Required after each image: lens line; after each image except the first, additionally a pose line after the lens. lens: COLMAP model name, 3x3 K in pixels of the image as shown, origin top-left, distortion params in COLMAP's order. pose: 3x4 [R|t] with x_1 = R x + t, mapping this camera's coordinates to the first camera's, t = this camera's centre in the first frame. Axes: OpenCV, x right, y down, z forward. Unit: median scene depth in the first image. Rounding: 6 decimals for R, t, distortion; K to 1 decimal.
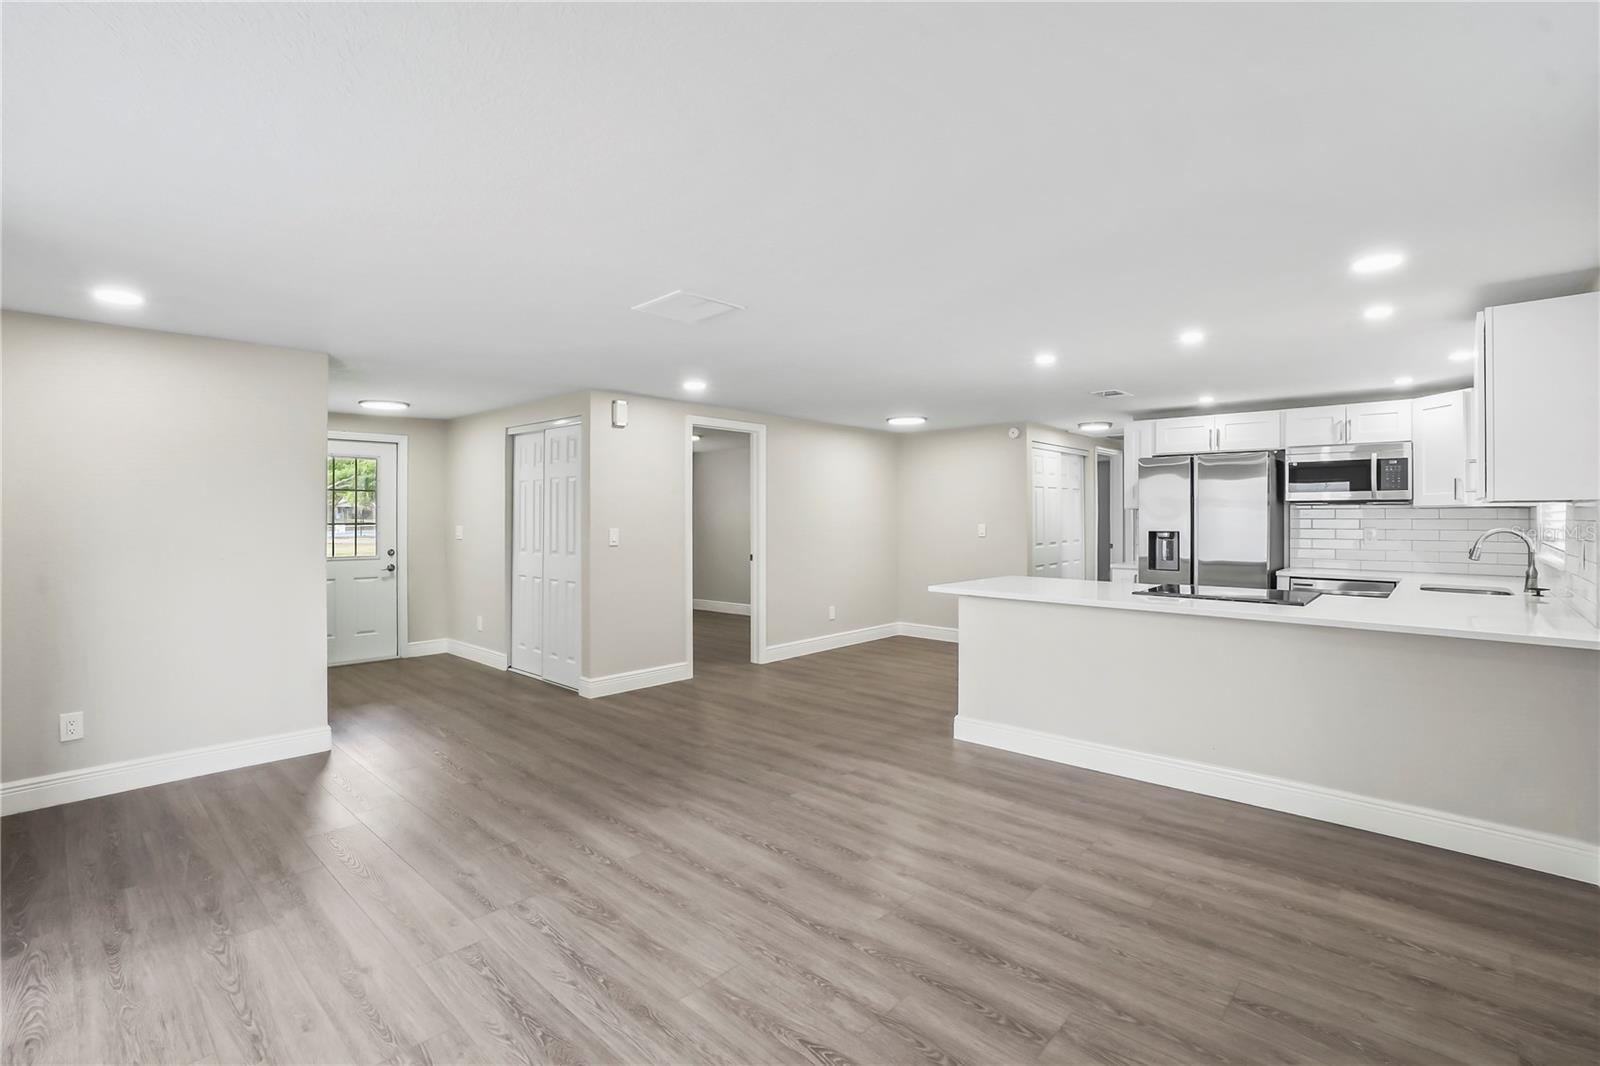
lens RADIAL K [[728.5, 0, 794.1], [0, 728.5, 528.4], [0, 0, 1]] dist [-0.060602, 0.022572]
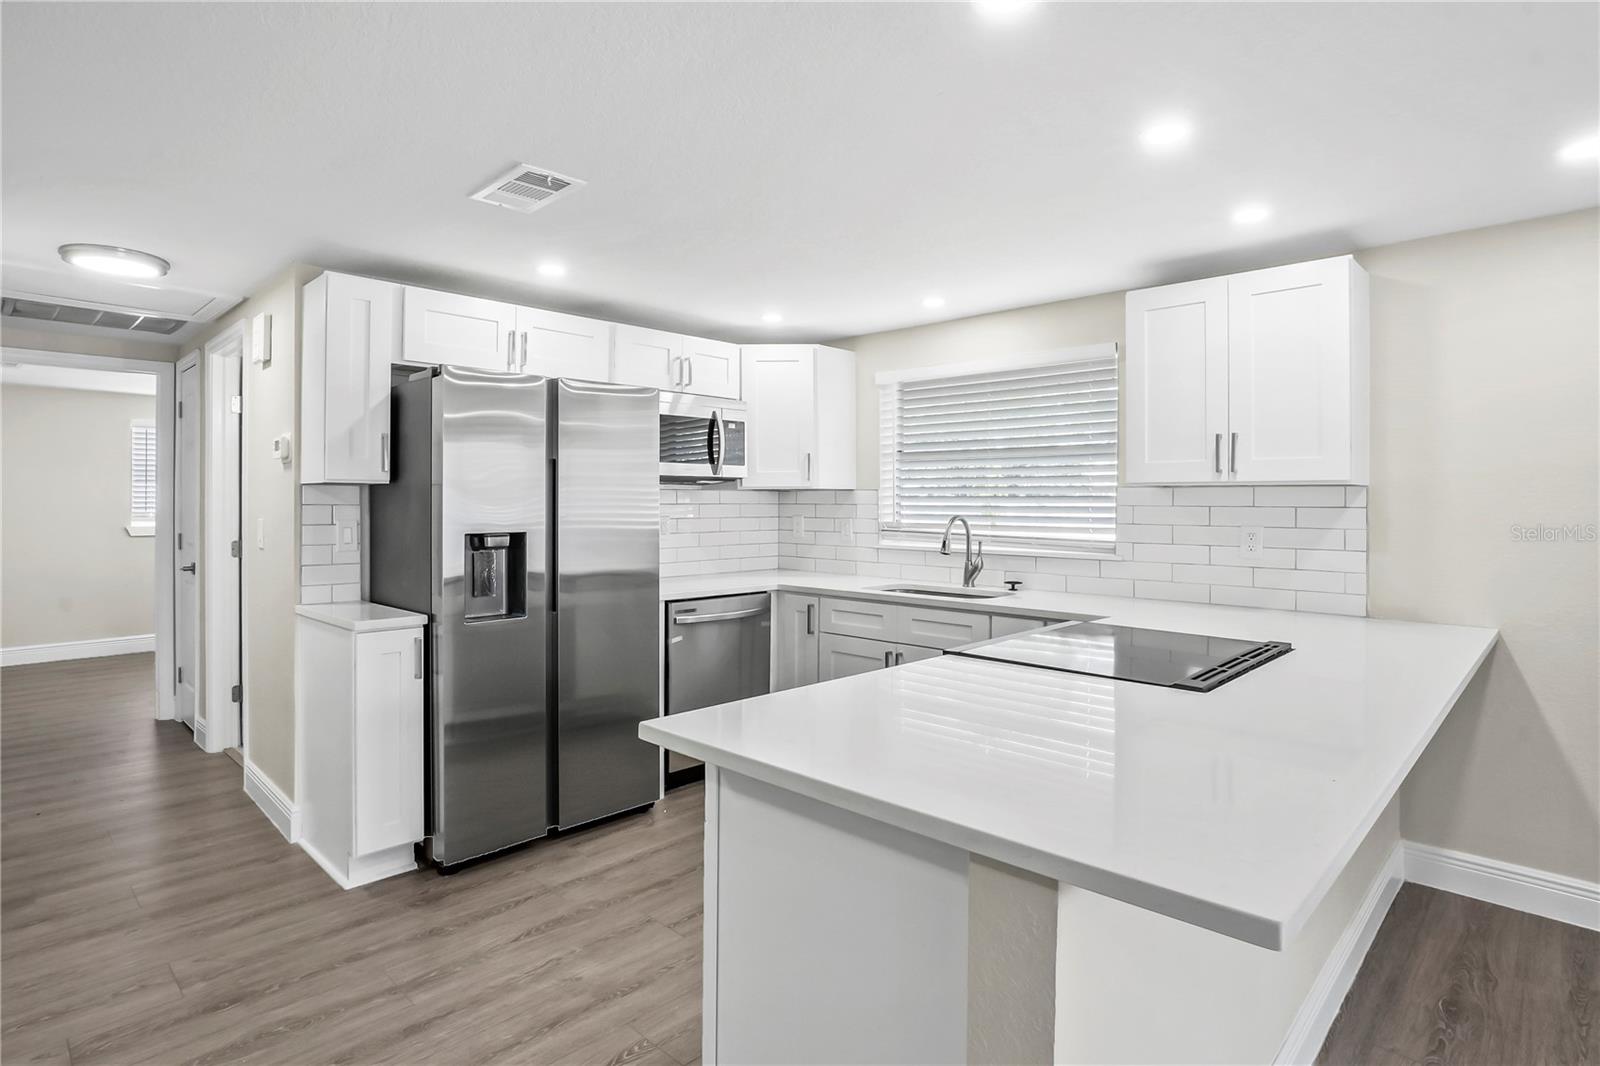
lens RADIAL K [[827.7, 0, 794.5], [0, 827.7, 503.0], [0, 0, 1]] dist [-0.022212, 0.000446]
pose [[0.025512, -0.001051, 0.999674, -0.000502], [0.012652, 0.999920, 0.000728, -0.022474], [-0.999594, 0.012630, 0.025523, 1.461344]]
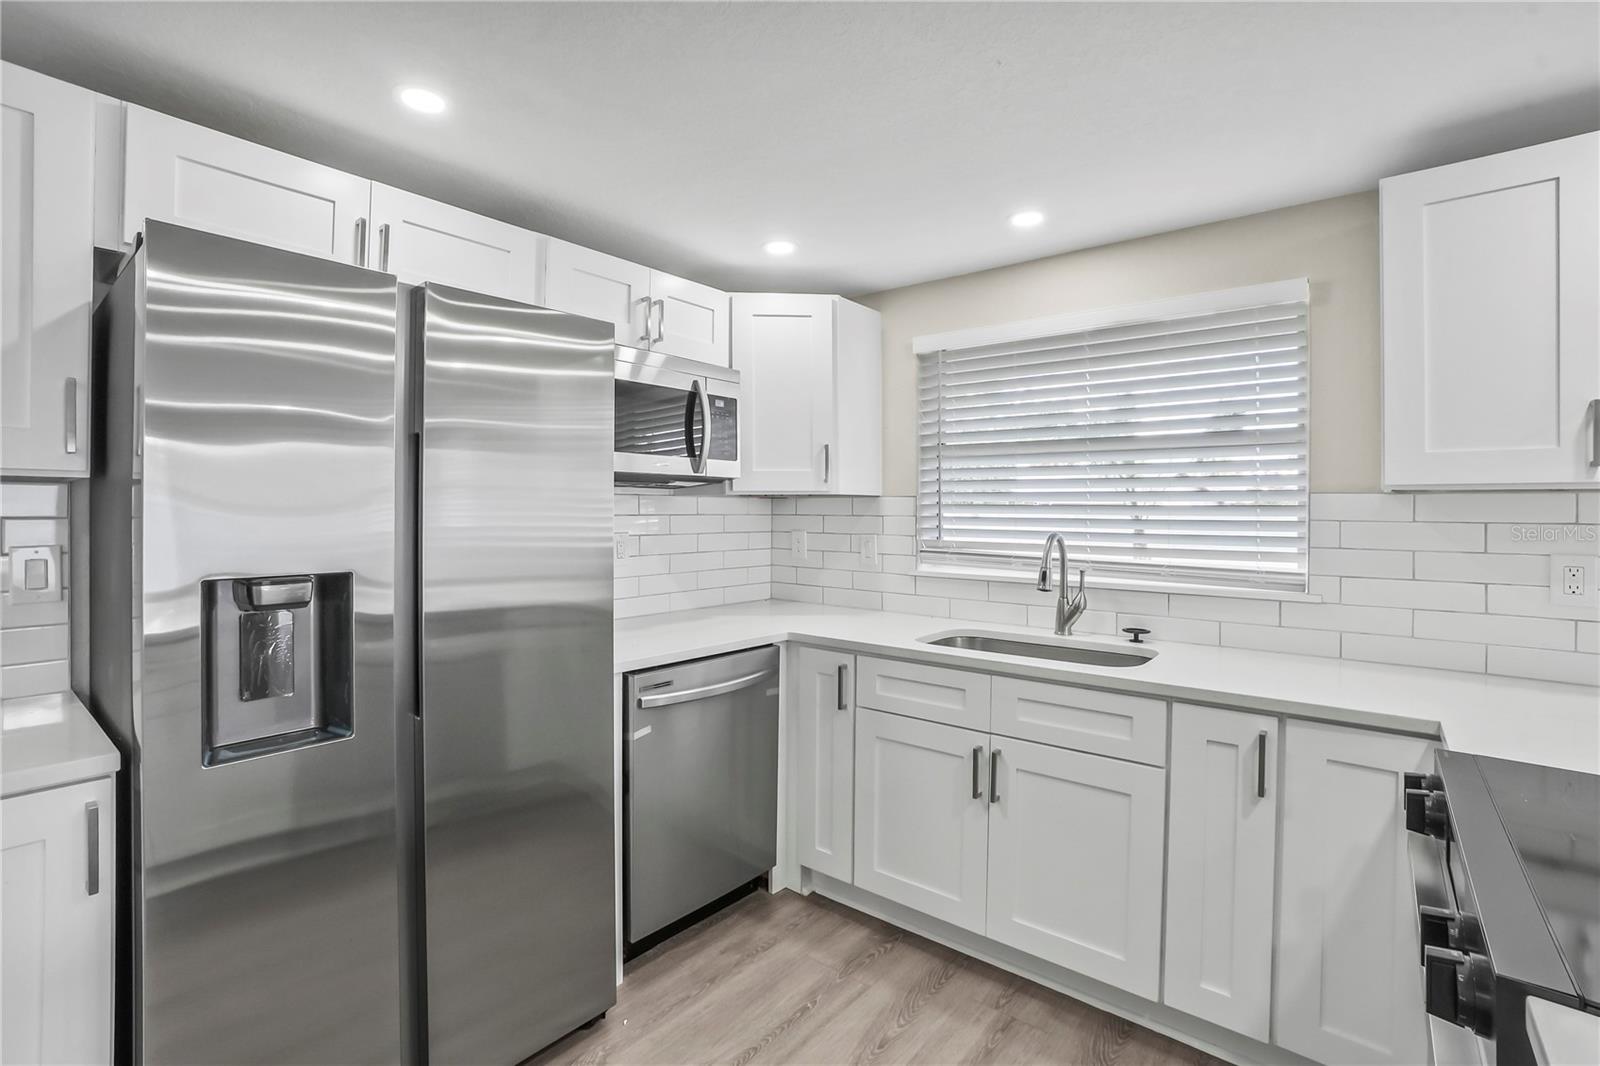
lens RADIAL K [[726.4, 0, 792.9], [0, 726.4, 510.0], [0, 0, 1]] dist [-0.054847, 0.016431]
pose [[-0.054287, 0.000023, 0.998525, 0.522966], [0.010372, 0.999946, 0.000541, -0.026926], [-0.998471, 0.010386, -0.054285, 1.560015]]
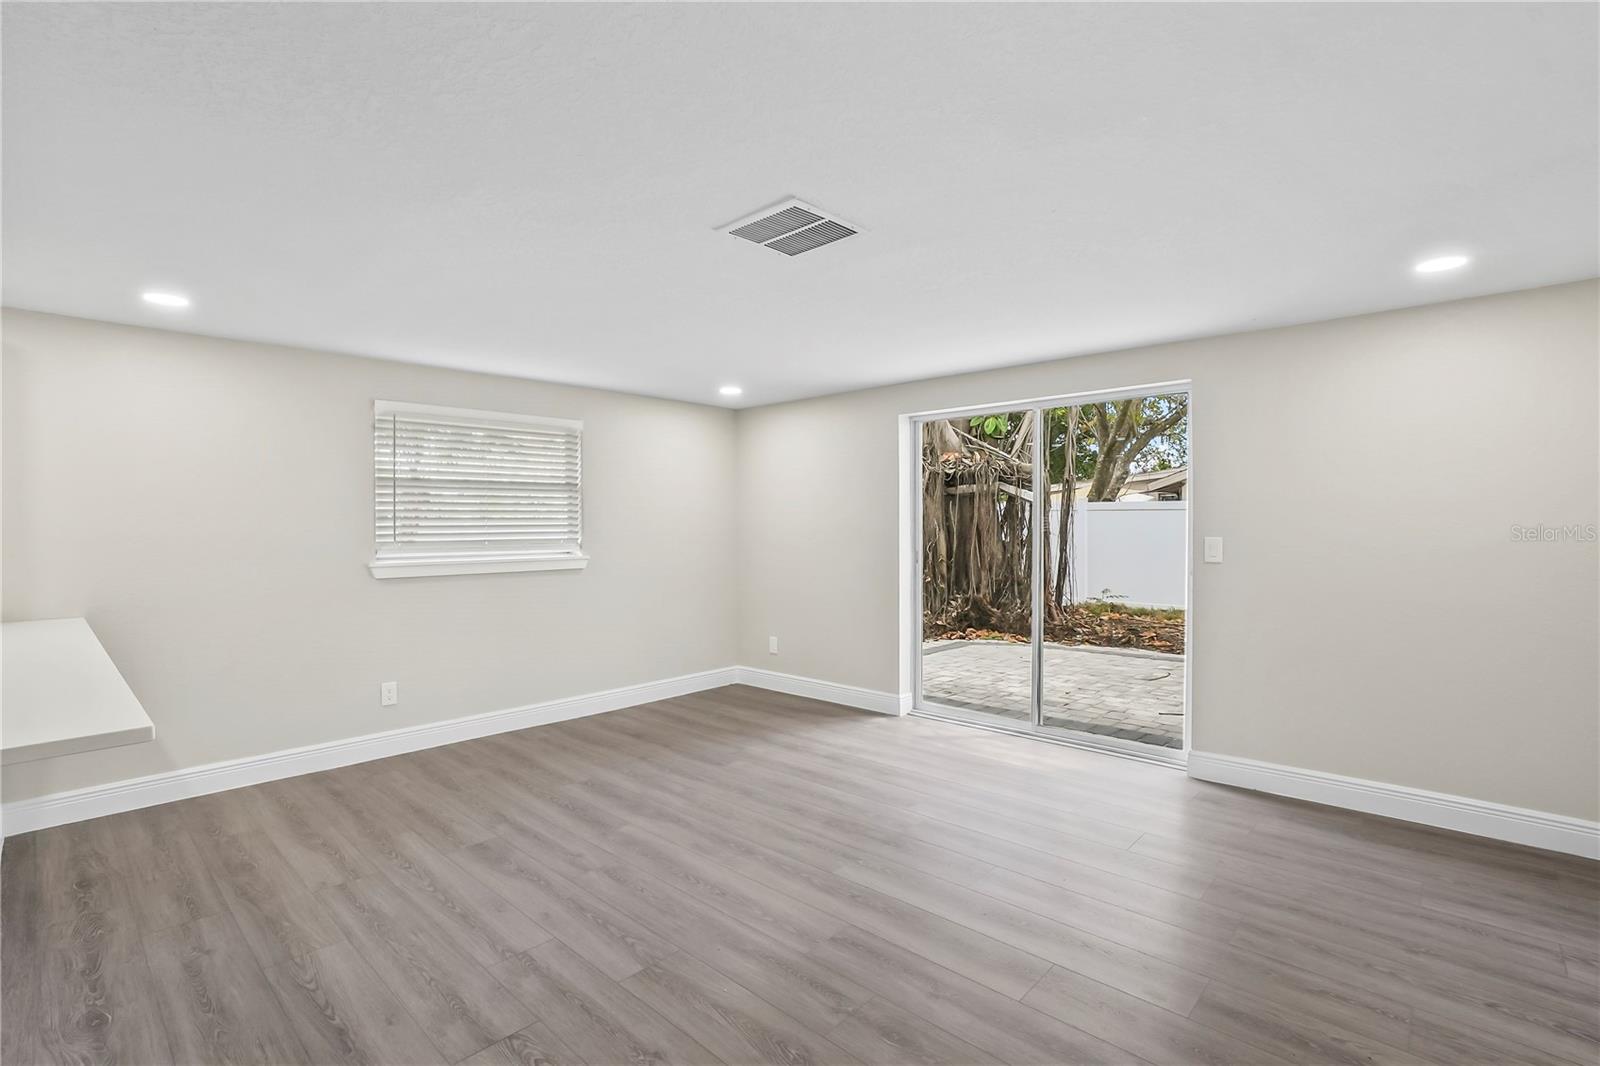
lens RADIAL K [[745.3, 0, 799.9], [0, 745.3, 523.9], [0, 0, 1]] dist [-0.059709, 0.020513]
pose [[-0.999980, 0.005867, 0.002460, -0.155991], [0.005909, 0.999830, 0.017493, -0.025225], [-0.002357, 0.017507, -0.999844, 1.763340]]
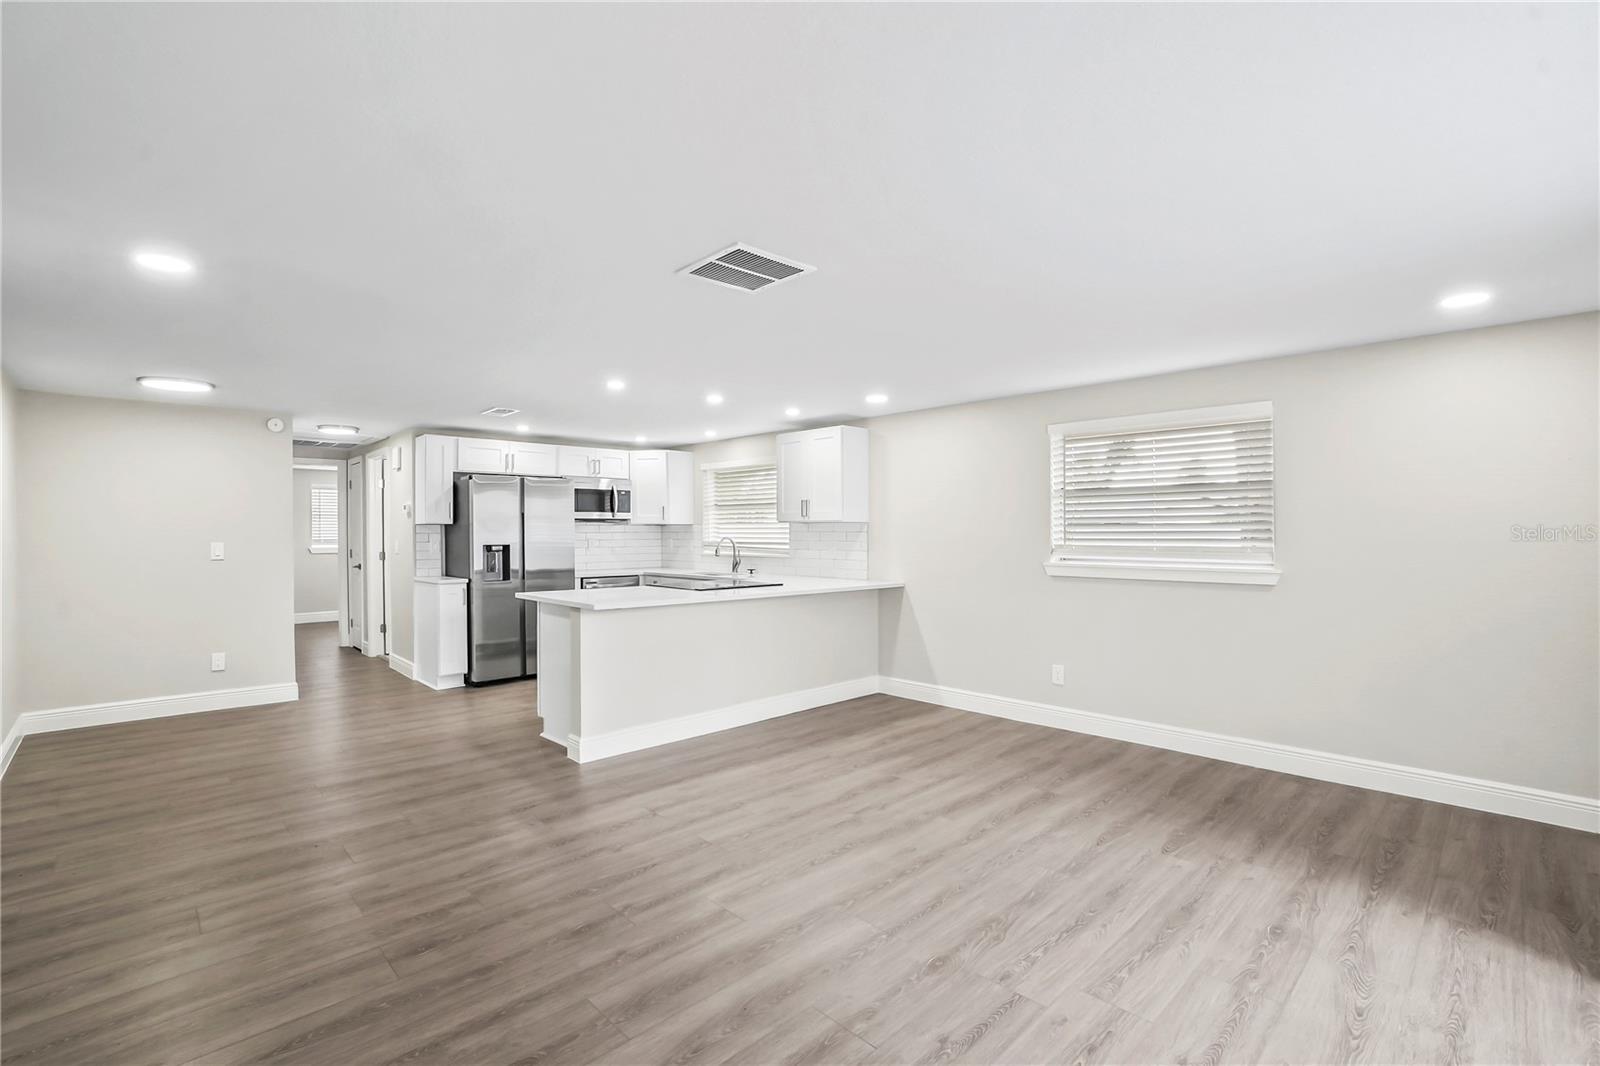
lens RADIAL K [[718.8, 0, 790.5], [0, 718.8, 544.9], [0, 0, 1]] dist [-0.059143, 0.016736]
pose [[0.060190, -0.017653, 0.998031, -0.943493], [0.017584, 0.999707, 0.016622, -0.008889], [-0.998032, 0.016549, 0.060482, 0.913927]]
